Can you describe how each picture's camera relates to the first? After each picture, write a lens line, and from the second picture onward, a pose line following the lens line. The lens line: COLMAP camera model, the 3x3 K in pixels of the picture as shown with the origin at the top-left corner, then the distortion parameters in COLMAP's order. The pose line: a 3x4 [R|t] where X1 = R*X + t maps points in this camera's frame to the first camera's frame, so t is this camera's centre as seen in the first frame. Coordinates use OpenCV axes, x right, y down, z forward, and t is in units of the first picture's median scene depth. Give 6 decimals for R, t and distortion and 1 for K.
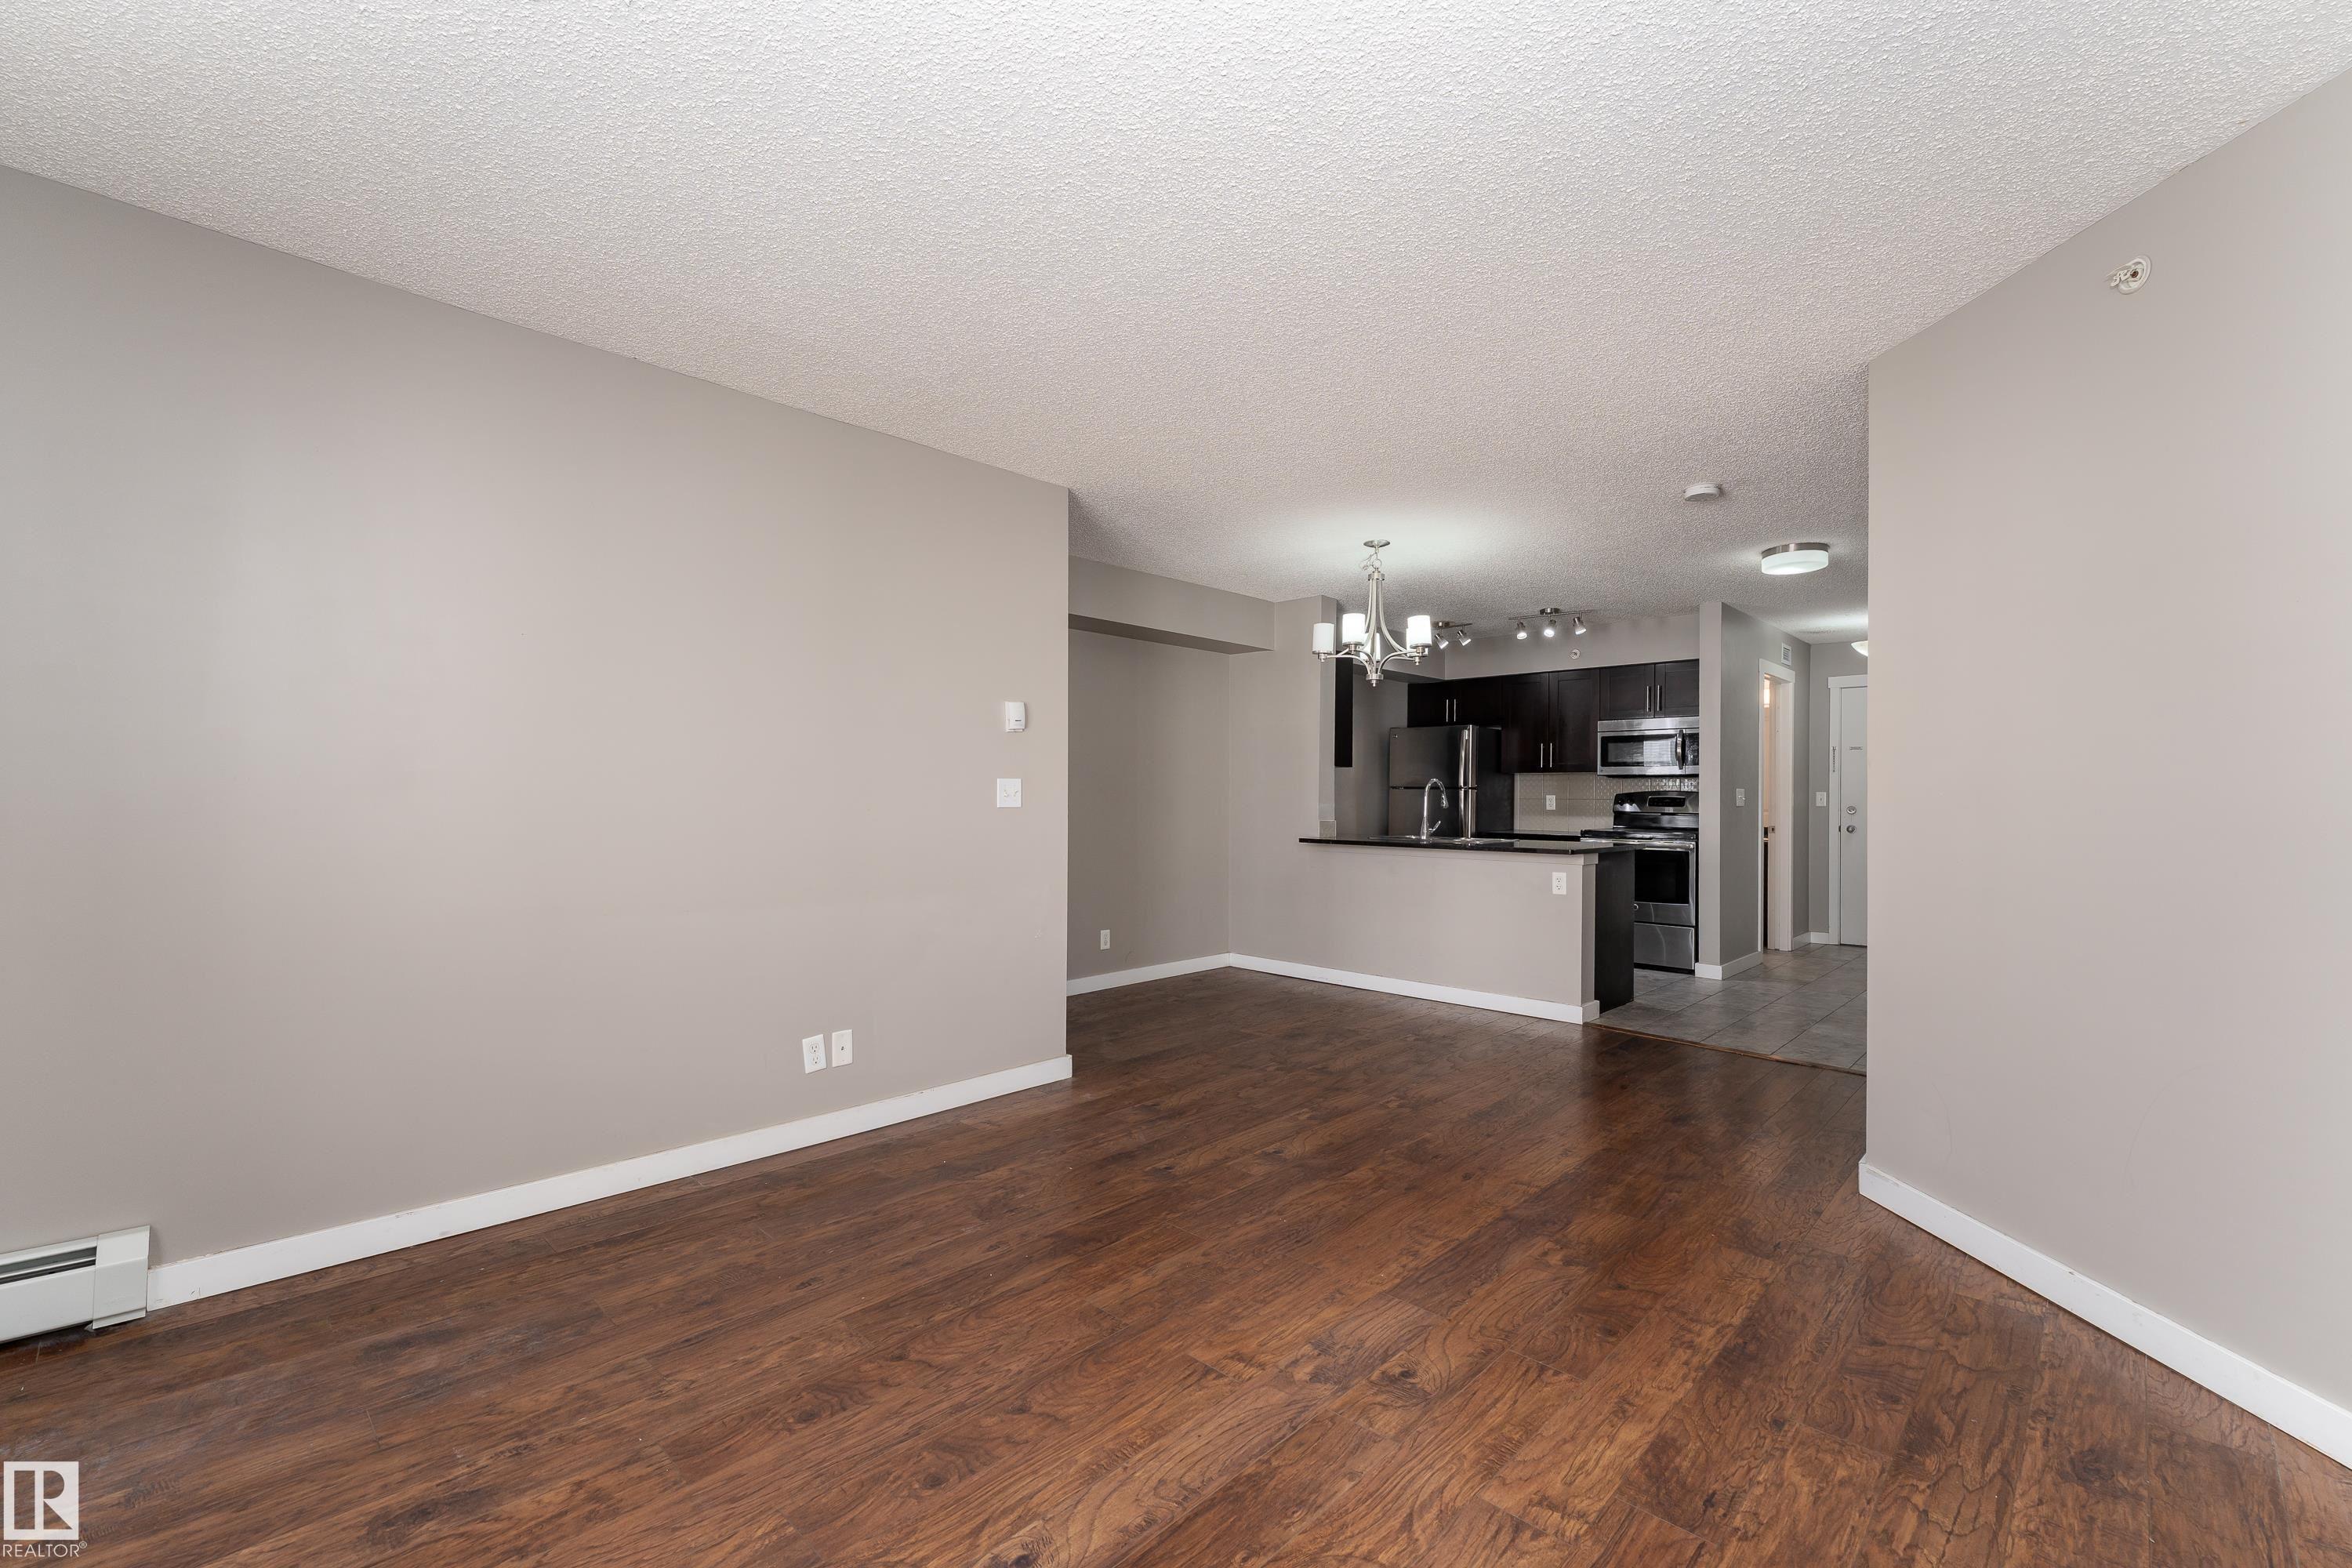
lens RADIAL K [[972.7, 0, 1164.7], [0, 972.7, 799.8], [0, 0, 1]] dist [0.000810, 0.001942]
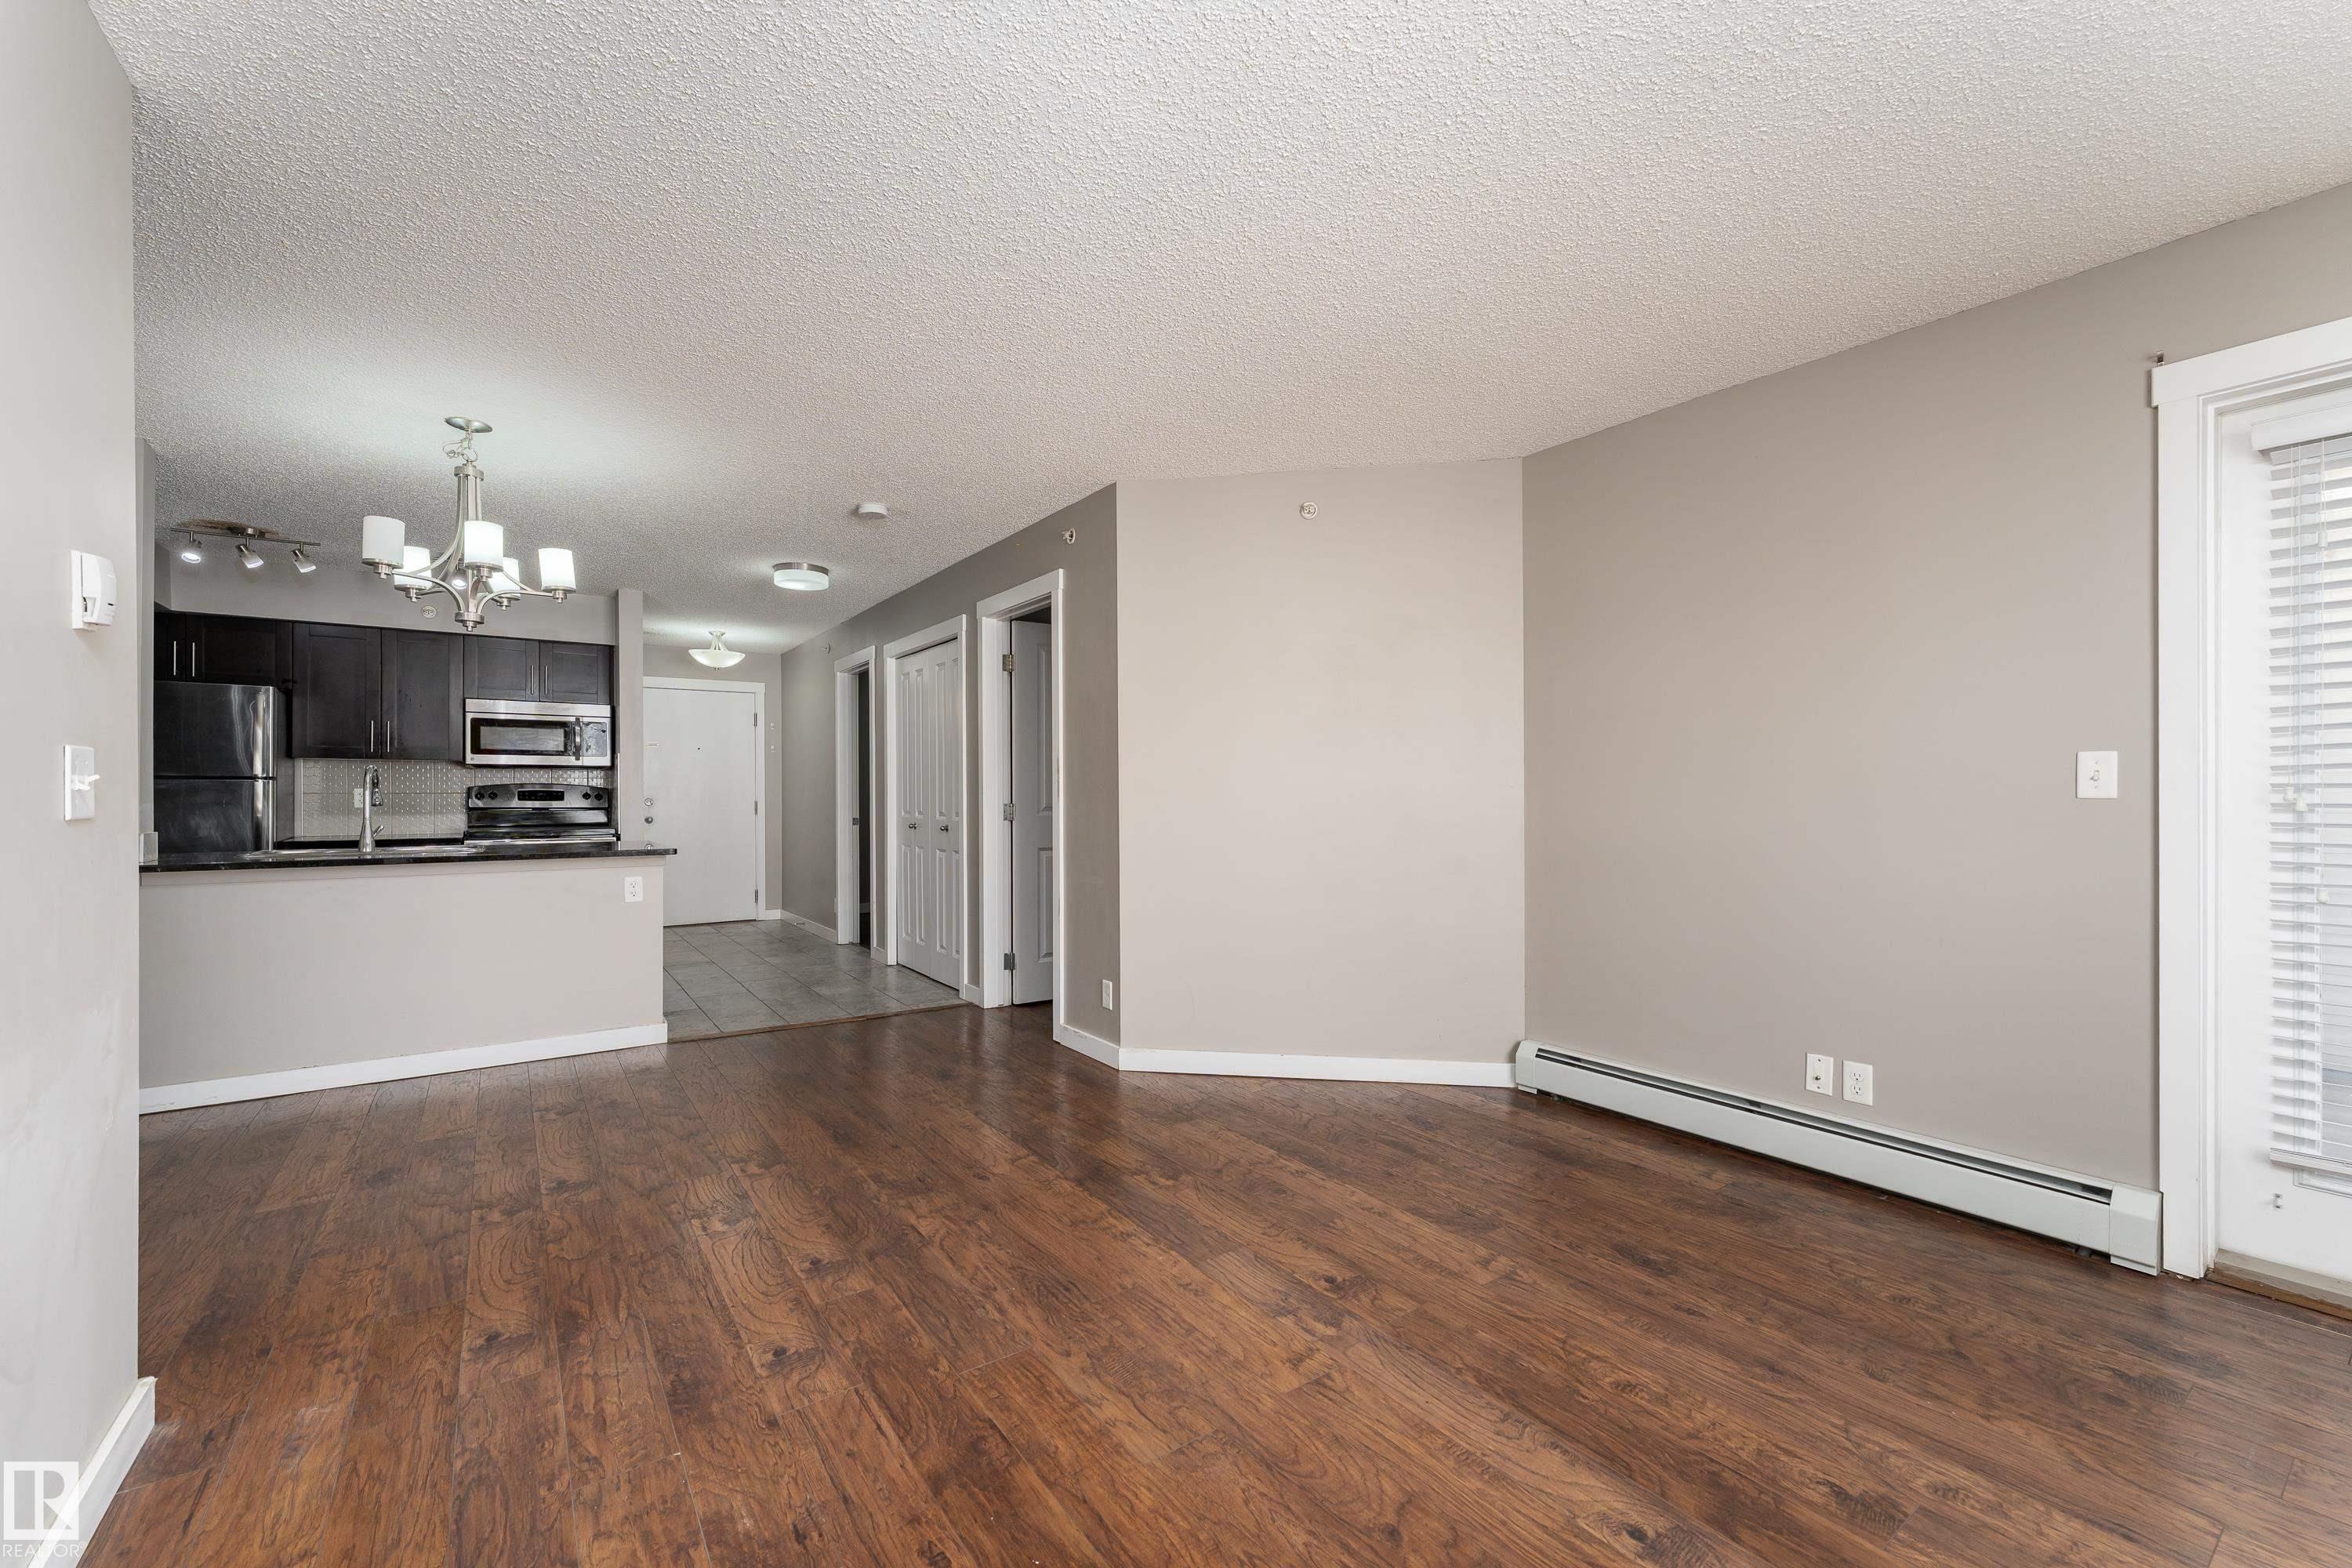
lens RADIAL K [[972.7, 0, 1170.5], [0, 972.7, 779.0], [0, 0, 1]] dist [0.000810, 0.001942]
pose [[0.182418, 0.009375, 0.983176, -0.469641], [0.007303, 0.999914, -0.010890, 0.001641], [-0.983194, 0.009166, 0.182334, 0.487869]]
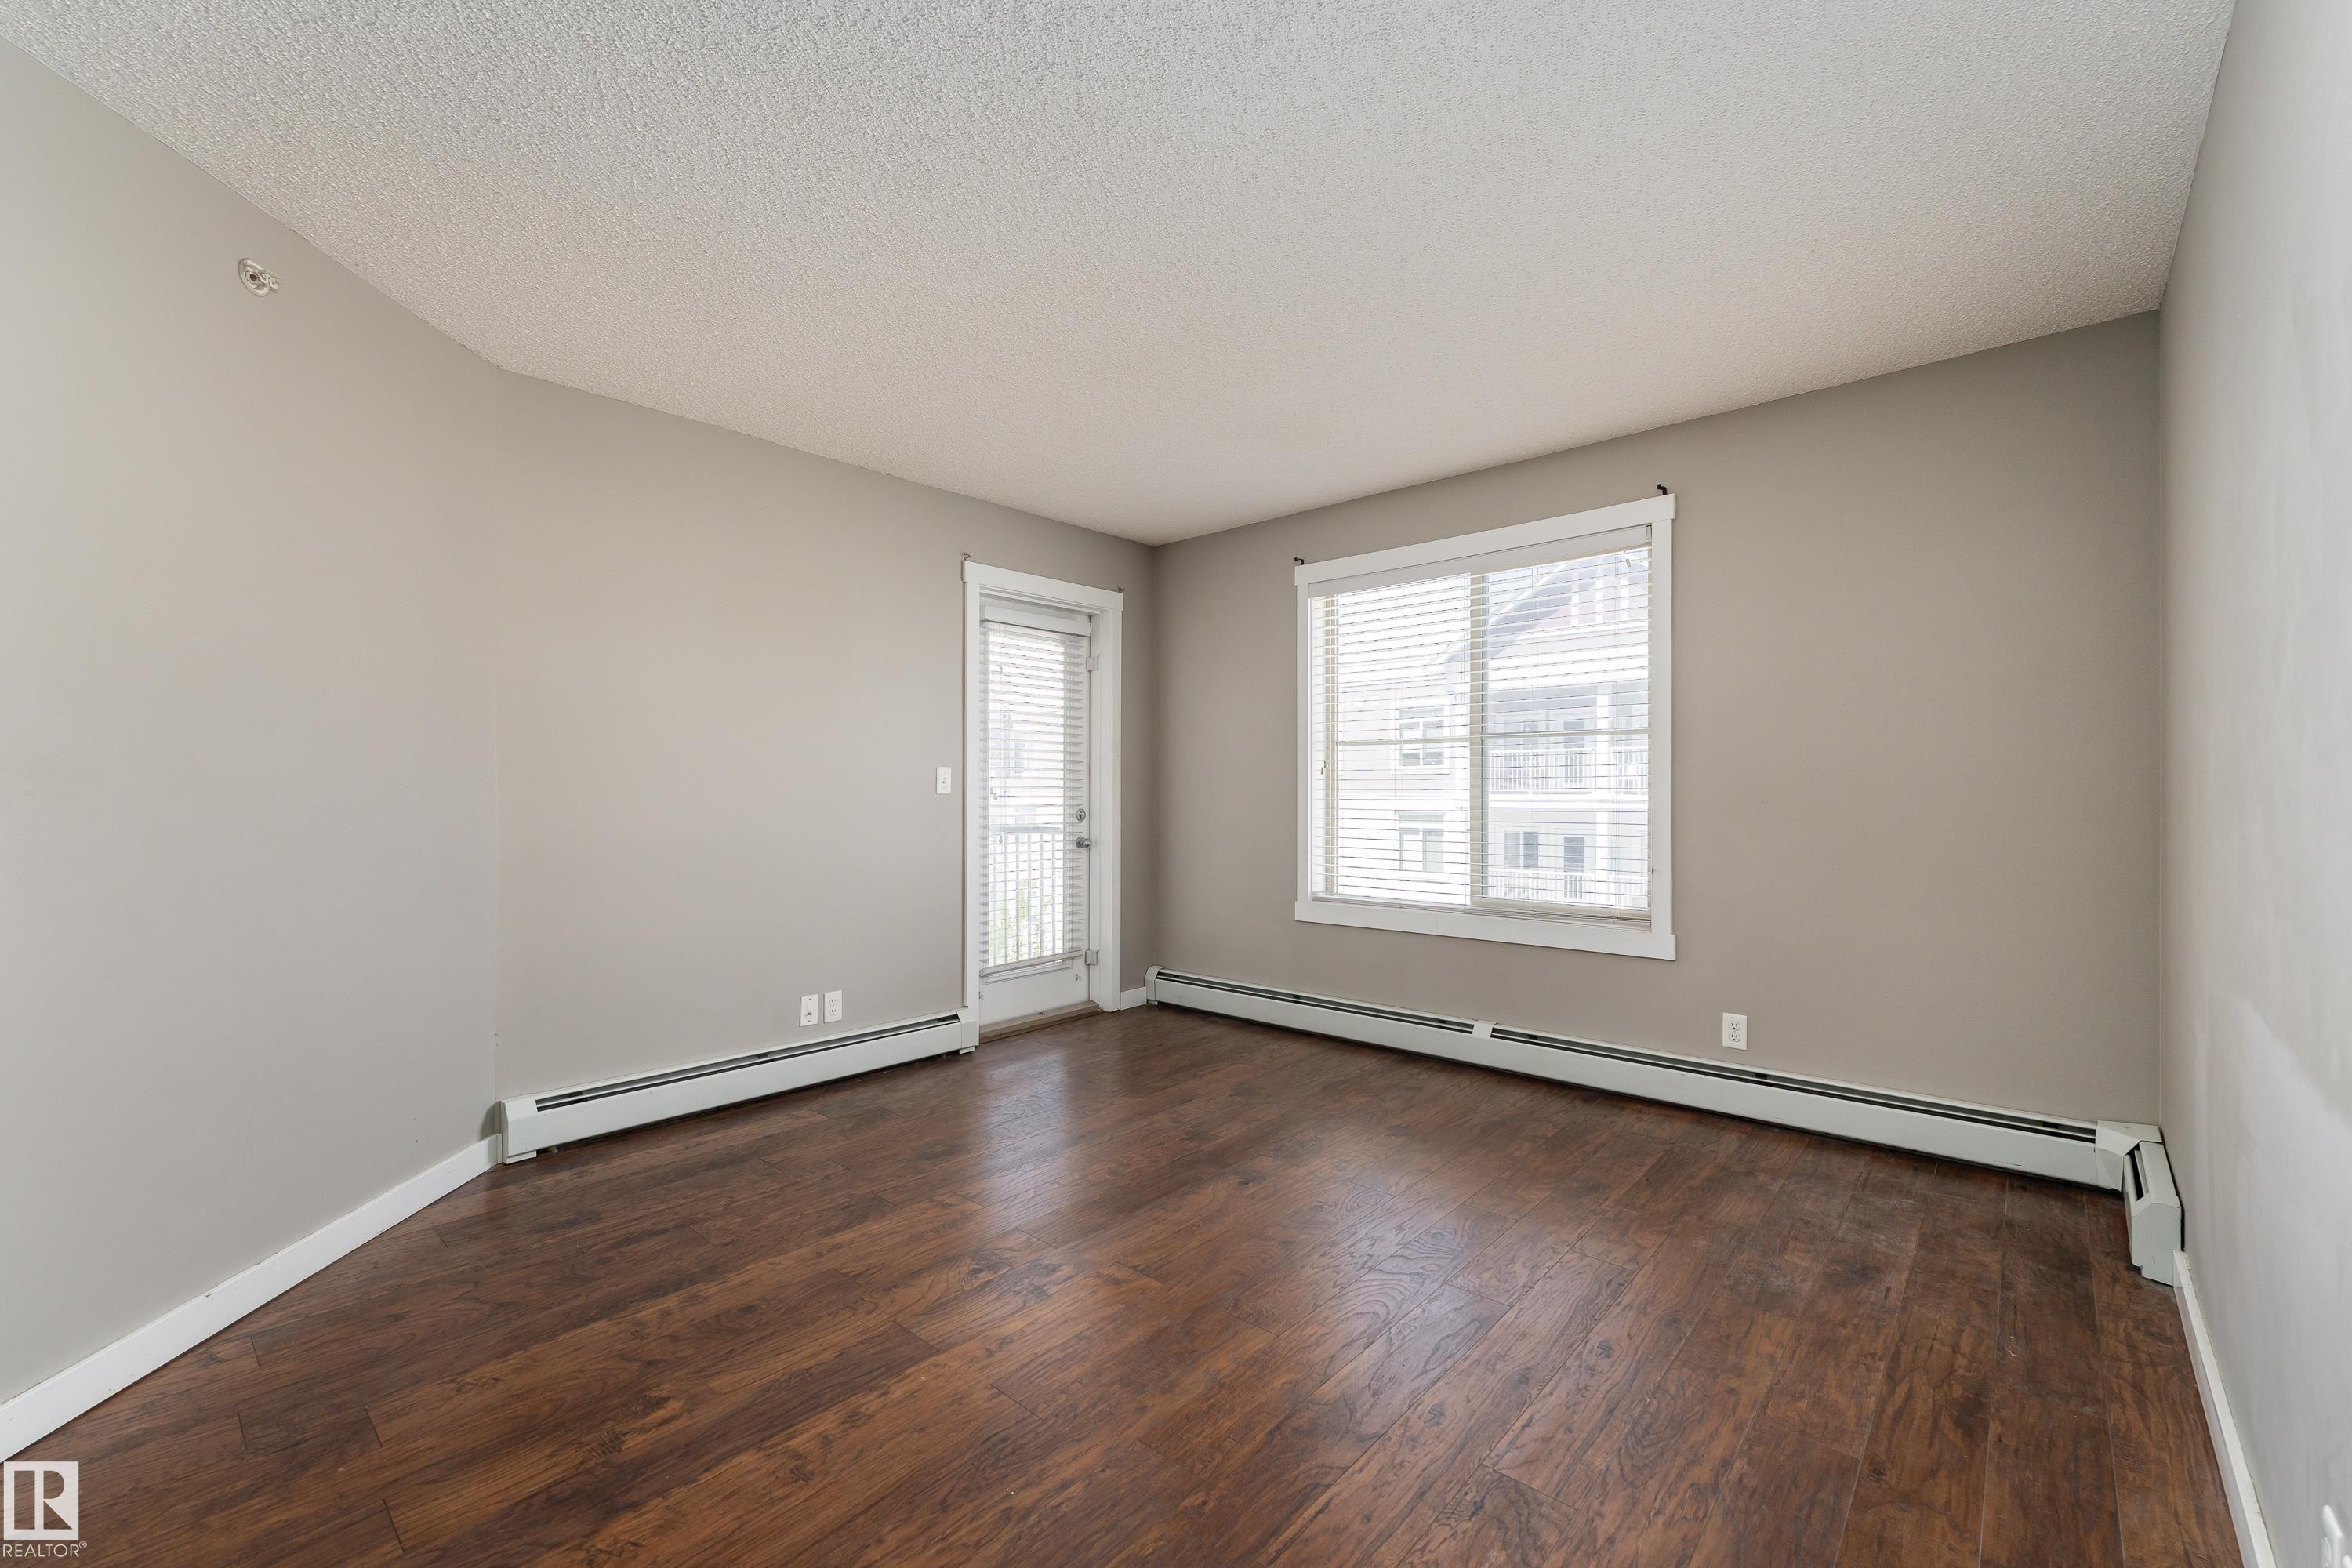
lens RADIAL K [[972.7, 0, 1179.5], [0, 972.7, 777.2], [0, 0, 1]] dist [0.000810, 0.001942]
pose [[-0.998447, -0.004350, -0.055534, 0.035944], [-0.003921, 0.999962, -0.007848, -0.001185], [0.055566, -0.007618, -0.998426, 1.106373]]
